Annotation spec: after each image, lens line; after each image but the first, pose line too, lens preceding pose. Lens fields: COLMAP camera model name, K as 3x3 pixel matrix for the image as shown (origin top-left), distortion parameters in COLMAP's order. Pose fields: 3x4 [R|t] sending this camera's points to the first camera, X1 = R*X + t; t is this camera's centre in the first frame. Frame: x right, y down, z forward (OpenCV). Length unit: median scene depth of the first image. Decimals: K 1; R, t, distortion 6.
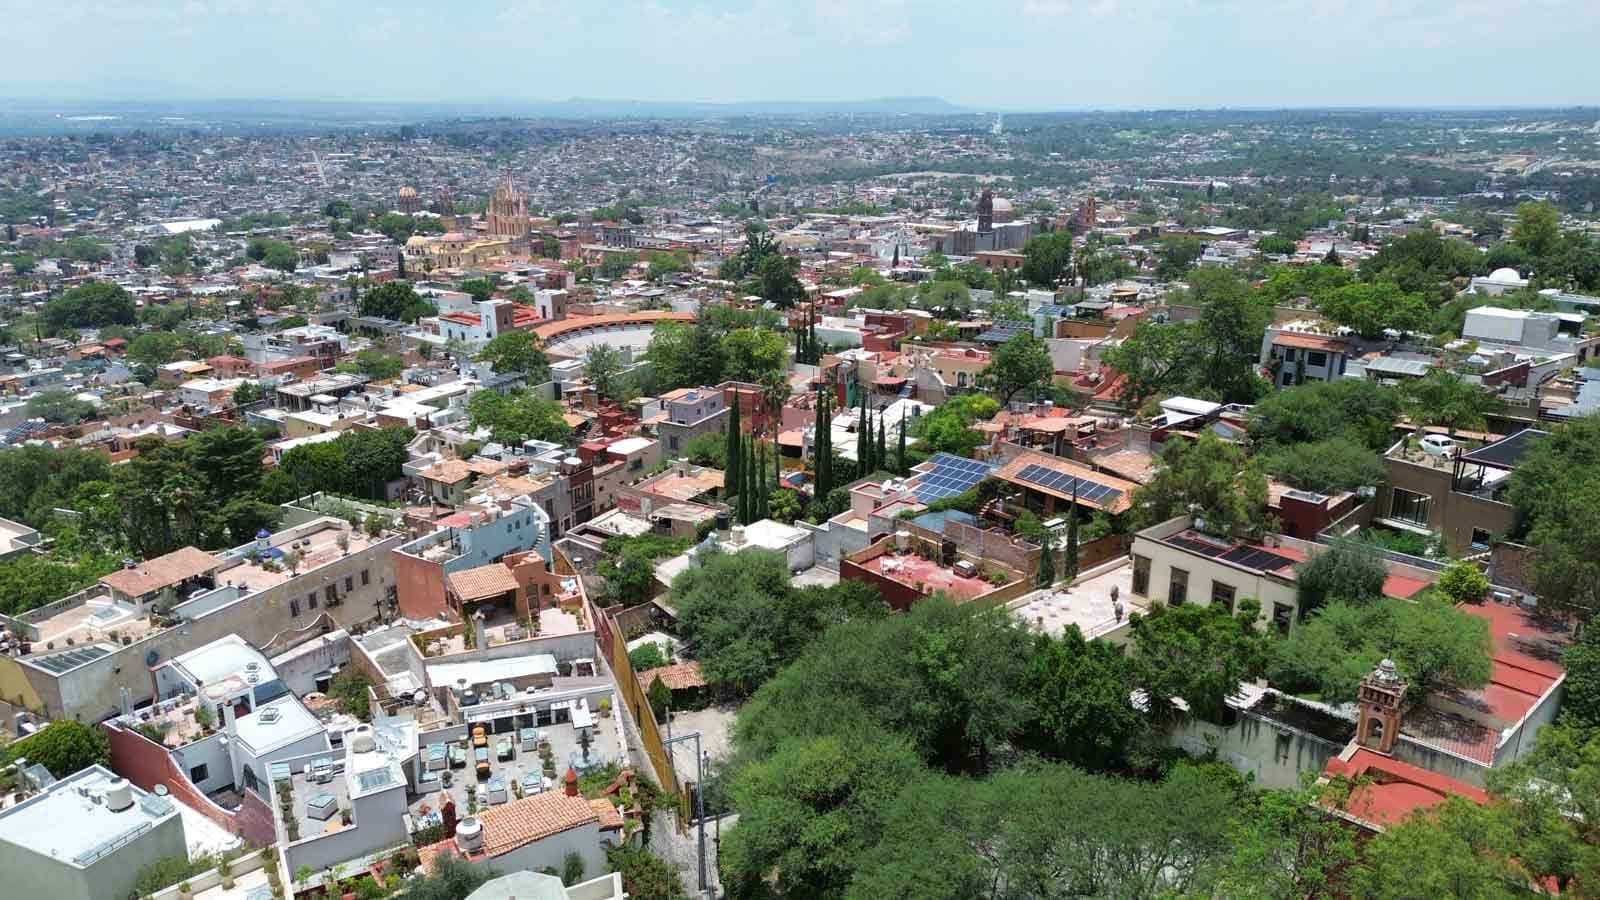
lens RADIAL K [[1270.9, 0, 800.0], [0, 1270.9, 450.0], [0, 0, 1]] dist [0.062819, -0.225512]
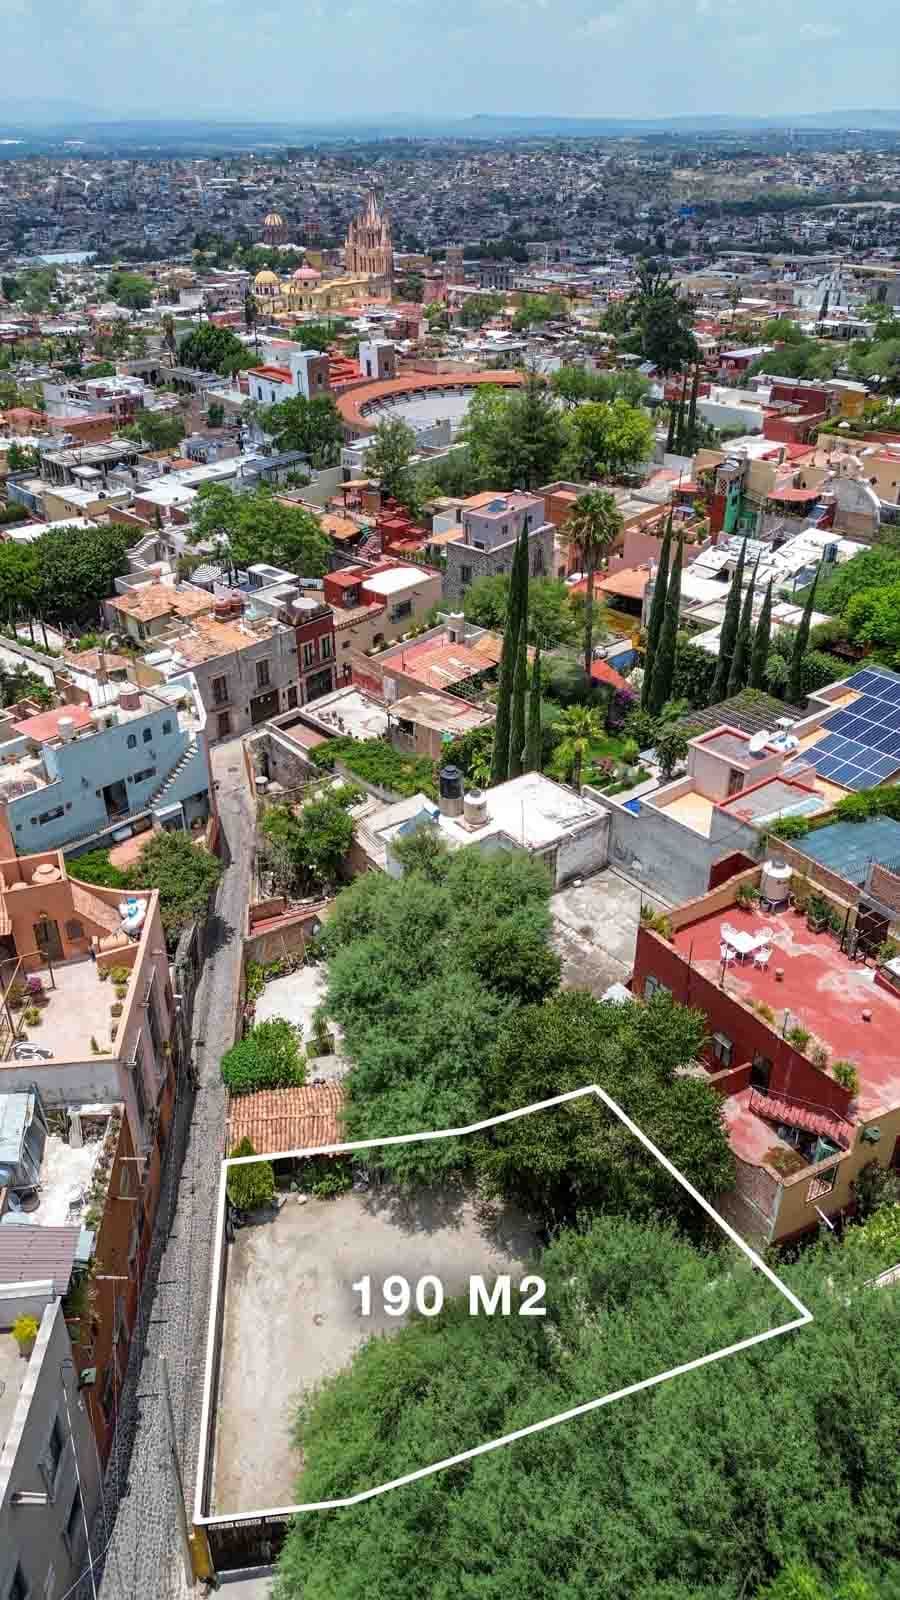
lens RADIAL K [[1129.0, 0, 450.0], [0, 1129.0, 800.0], [0, 0, 1]] dist [0.081686, -0.118126]
pose [[0.976650, 0.102503, -0.188806, 0.020067], [-0.051798, 0.965261, 0.256104, -0.037523], [0.208499, -0.240344, 0.948031, 0.302824]]
